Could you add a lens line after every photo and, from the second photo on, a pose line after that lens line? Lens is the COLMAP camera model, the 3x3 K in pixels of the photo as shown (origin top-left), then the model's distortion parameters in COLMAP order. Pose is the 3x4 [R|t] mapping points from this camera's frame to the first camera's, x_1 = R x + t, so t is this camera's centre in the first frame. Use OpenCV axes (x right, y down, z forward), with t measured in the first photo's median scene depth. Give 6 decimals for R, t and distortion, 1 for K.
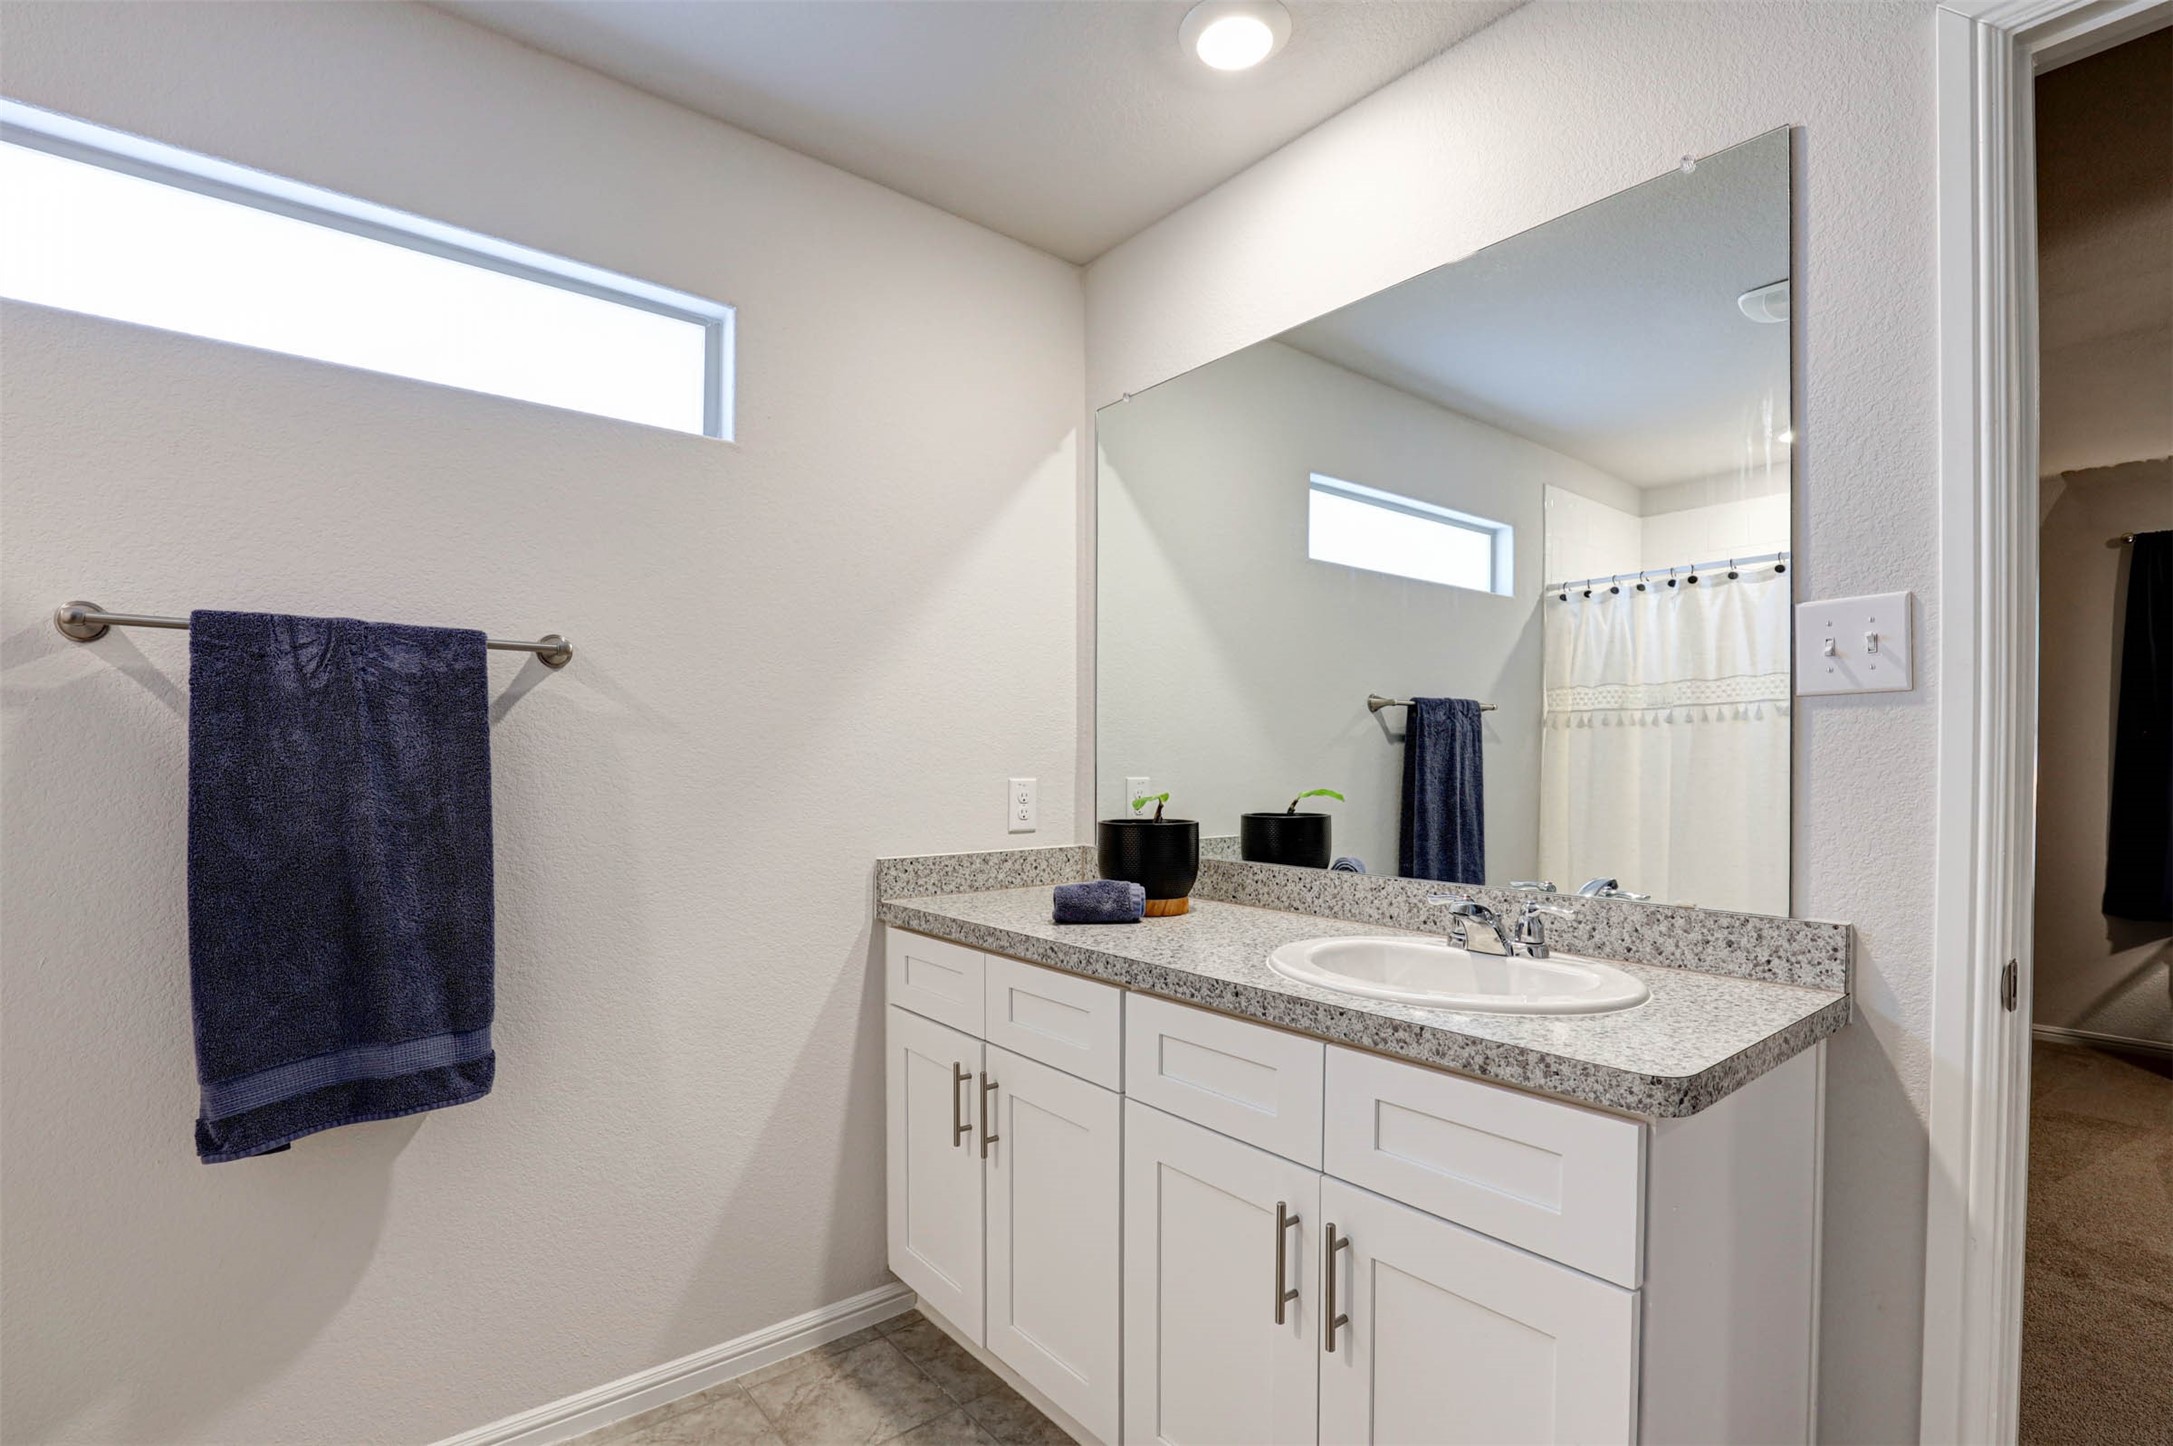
lens RADIAL K [[1013.5, 0, 1093.2], [0, 1013.5, 778.2], [0, 0, 1]] dist [-0.032275, 0.007988]
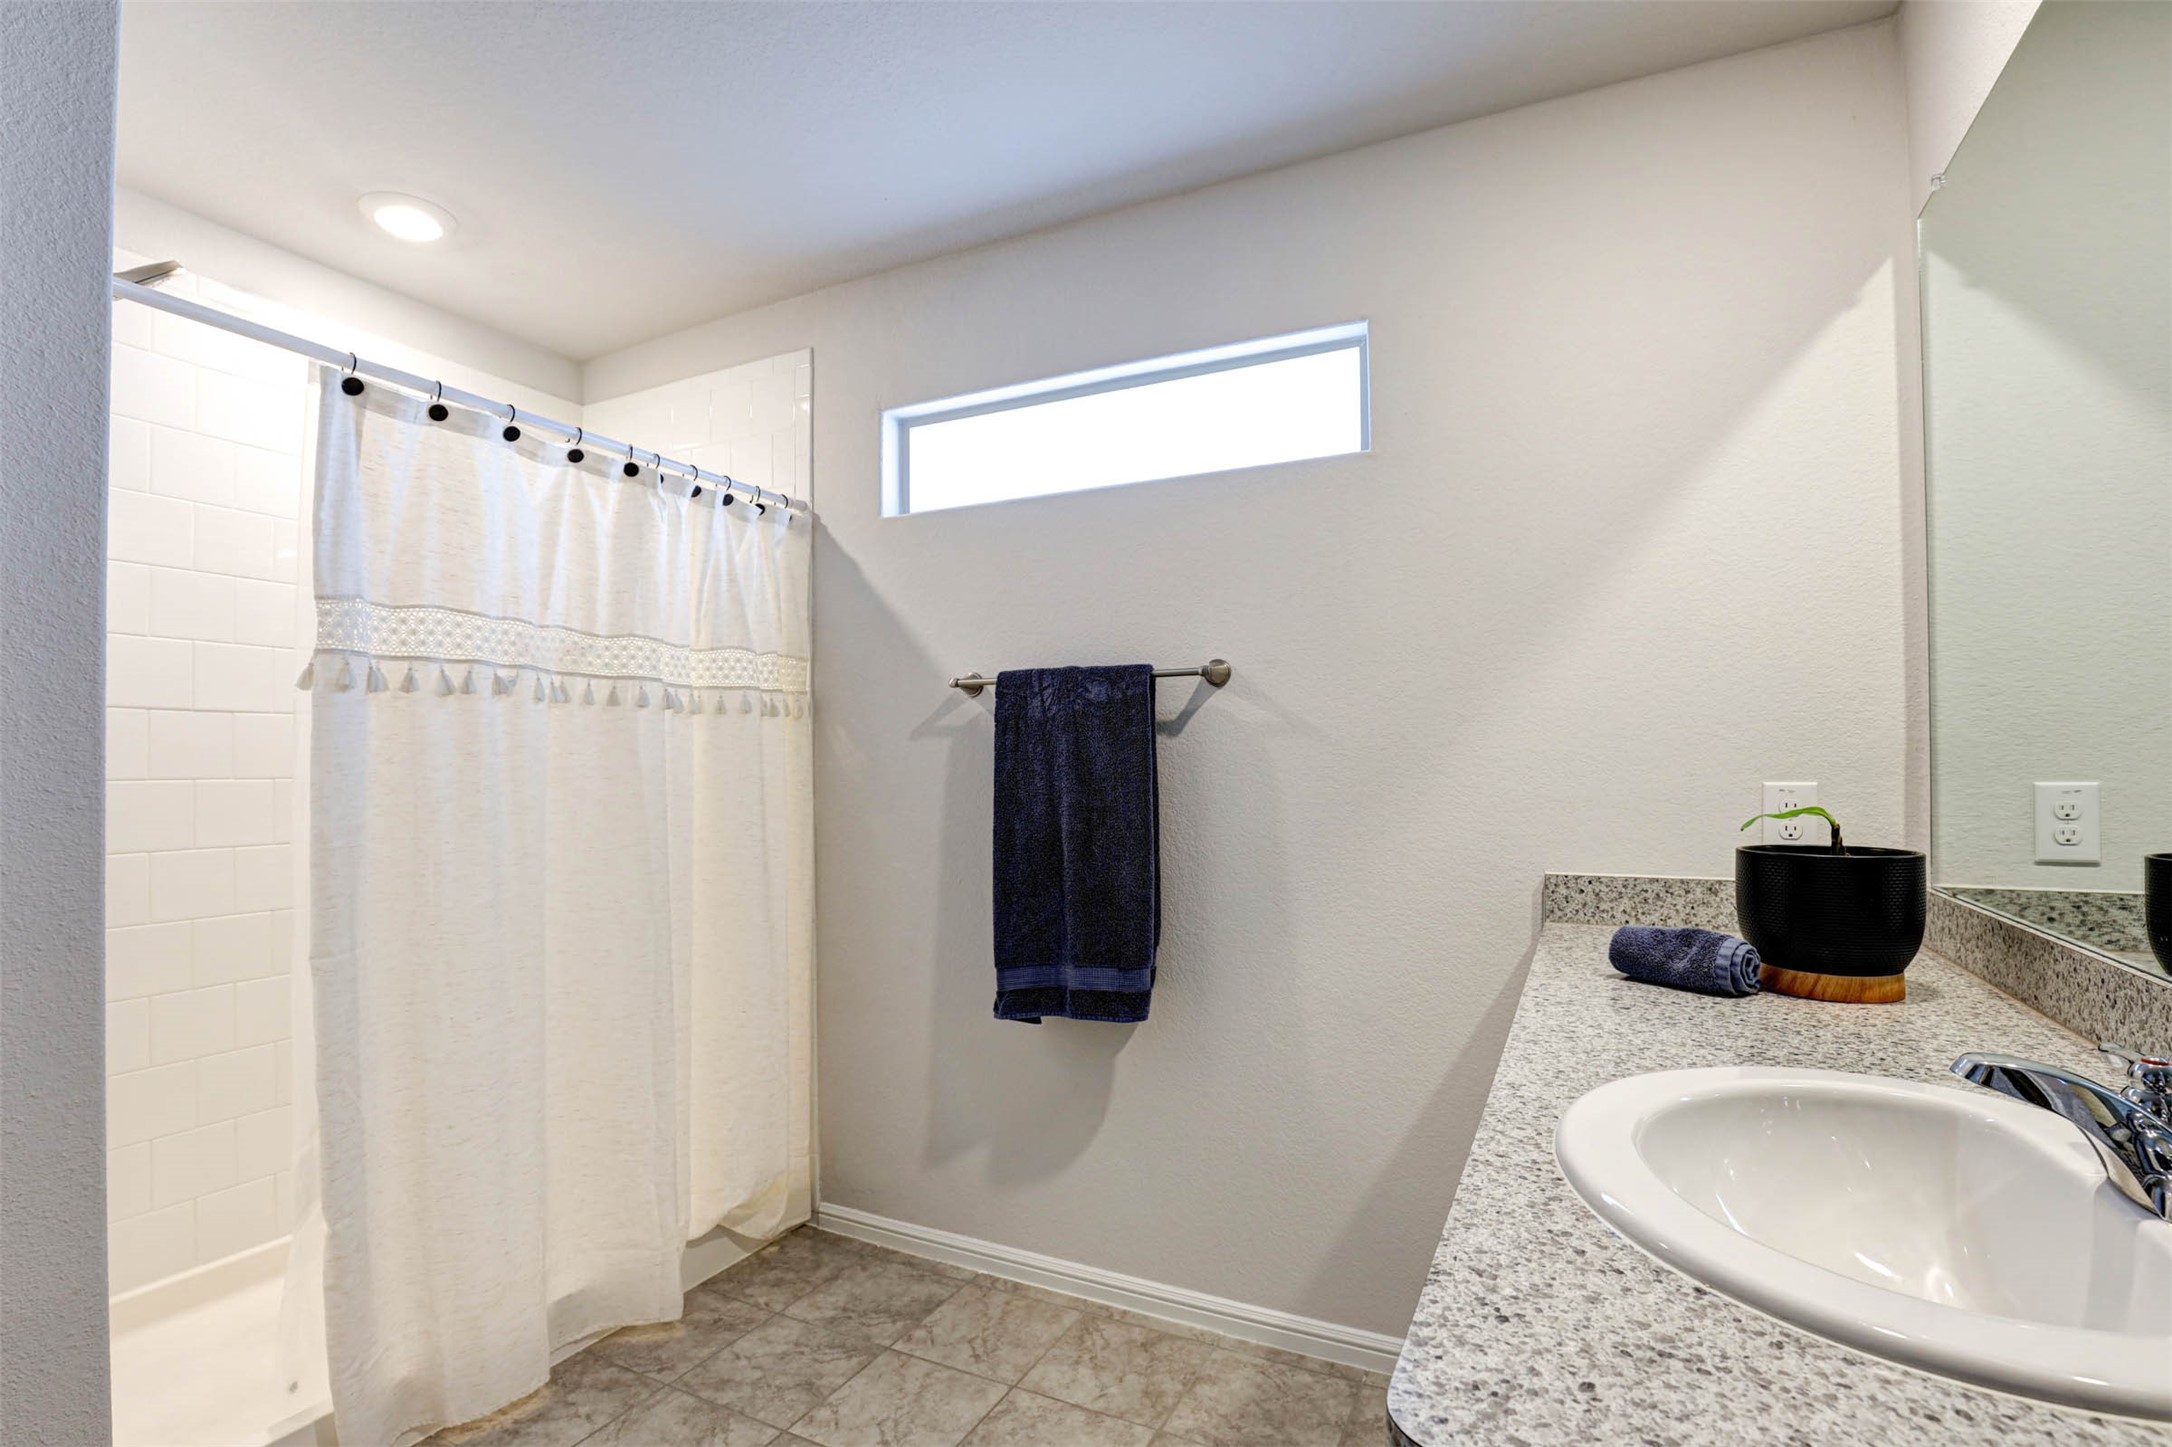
lens RADIAL K [[1002.1, 0, 1090.0], [0, 1002.1, 761.6], [0, 0, 1]] dist [-0.033844, 0.004840]
pose [[0.413724, -0.008788, -0.910360, 0.488233], [-0.004956, 0.999917, -0.011905, -0.004339], [0.910389, 0.009437, 0.413646, 0.356469]]
